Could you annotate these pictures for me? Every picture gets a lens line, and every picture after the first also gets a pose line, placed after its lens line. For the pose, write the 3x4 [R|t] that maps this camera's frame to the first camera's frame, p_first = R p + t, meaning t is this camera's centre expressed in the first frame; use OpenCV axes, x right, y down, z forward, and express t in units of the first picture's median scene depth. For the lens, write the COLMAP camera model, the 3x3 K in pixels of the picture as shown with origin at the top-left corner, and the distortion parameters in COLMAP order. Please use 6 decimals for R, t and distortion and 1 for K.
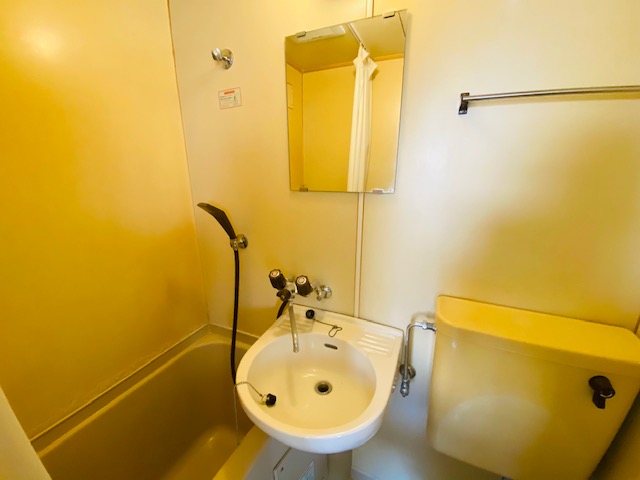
lens RADIAL K [[260.4, 0, 321.1], [0, 260.4, 238.4], [0, 0, 1]] dist [0.016334, -0.018315]
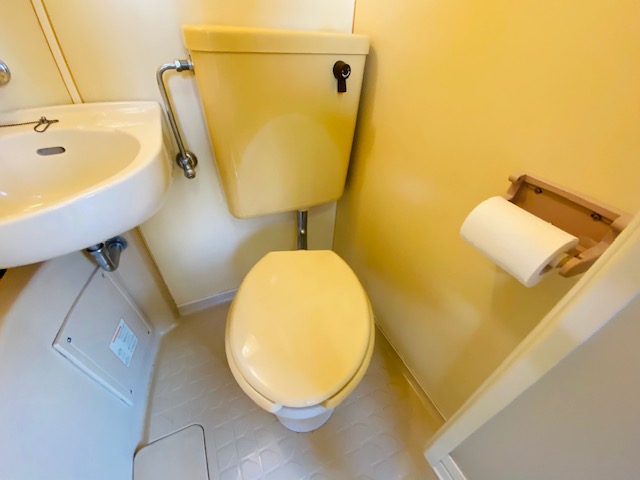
lens RADIAL K [[260.4, 0, 321.1], [0, 260.4, 238.4], [0, 0, 1]] dist [0.016334, -0.018315]
pose [[0.654881, -0.447372, 0.609089, -0.009000], [0.168573, 0.872126, 0.459325, 0.415483], [-0.736691, -0.198127, 0.646554, 0.096538]]
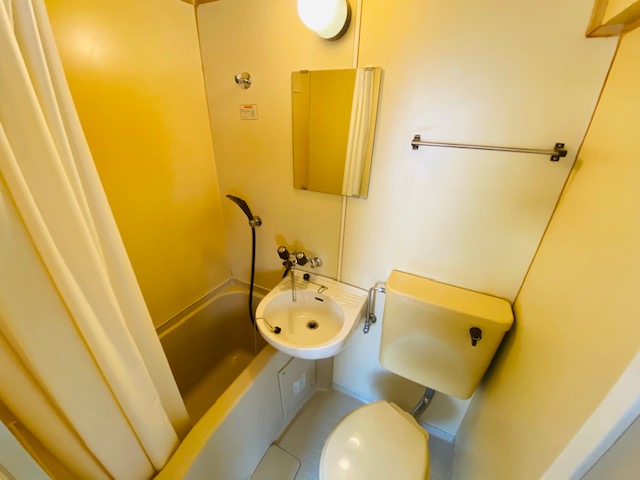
lens RADIAL K [[260.4, 0, 321.1], [0, 260.4, 238.4], [0, 0, 1]] dist [0.016334, -0.018315]
pose [[0.998562, 0.046126, -0.027308, 0.070380], [-0.040876, 0.984810, 0.168754, -0.162090], [0.034677, -0.167395, 0.985280, -0.363779]]
